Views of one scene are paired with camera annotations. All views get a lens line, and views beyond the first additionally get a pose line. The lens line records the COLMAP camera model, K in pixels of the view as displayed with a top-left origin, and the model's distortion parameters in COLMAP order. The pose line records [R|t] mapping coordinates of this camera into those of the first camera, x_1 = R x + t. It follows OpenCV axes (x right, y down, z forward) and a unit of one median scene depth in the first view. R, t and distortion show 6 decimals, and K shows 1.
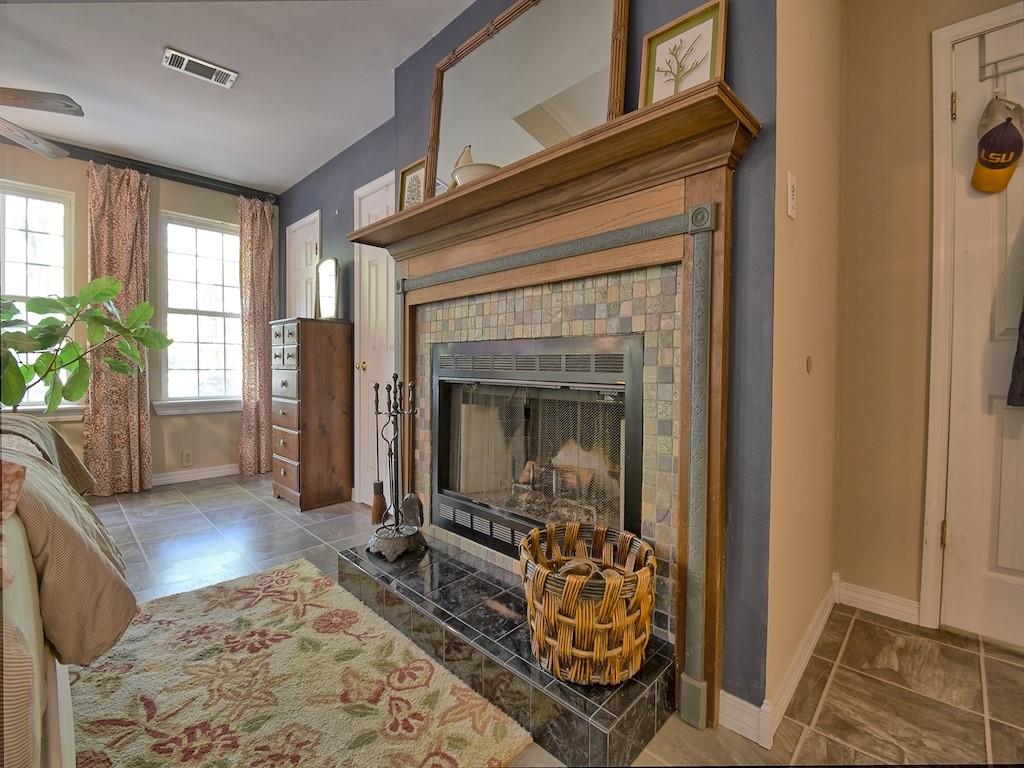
lens RADIAL K [[448.8, 0, 508.5], [0, 448.8, 378.7], [0, 0, 1]] dist [0.001263, -0.016687]
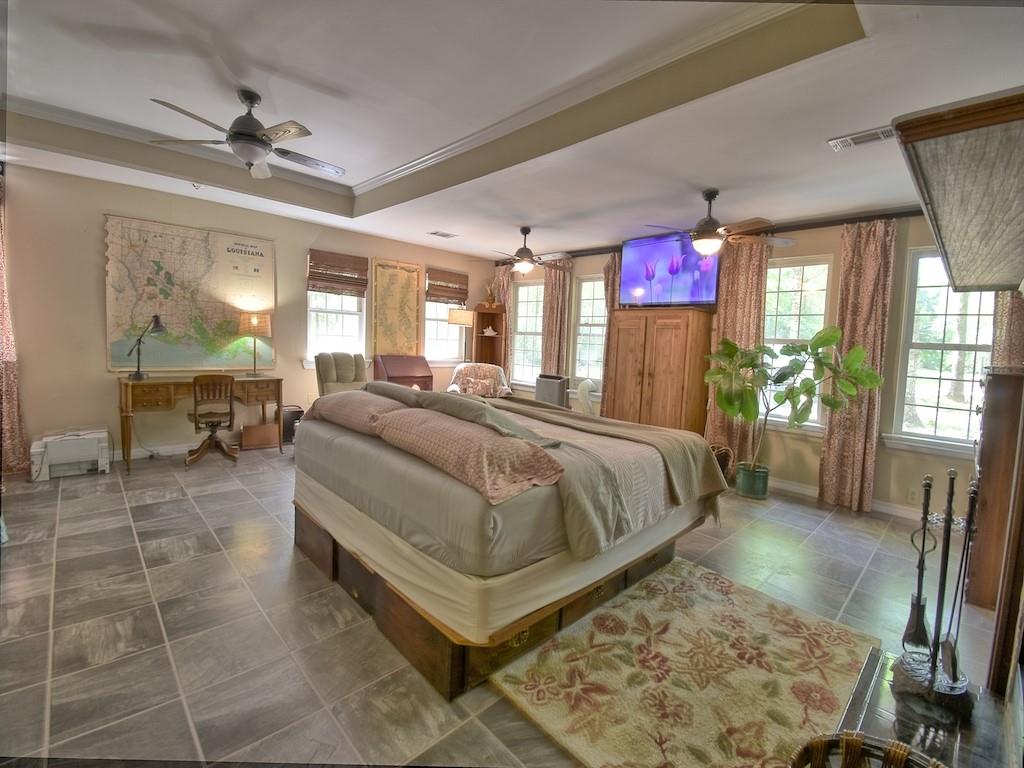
lens RADIAL K [[448.8, 0, 508.5], [0, 448.8, 378.7], [0, 0, 1]] dist [0.001263, -0.016687]
pose [[-0.048596, 0.069125, -0.996424, 0.602080], [-0.064094, 0.995330, 0.072175, -0.200624], [0.996760, 0.067372, -0.043939, 0.319274]]
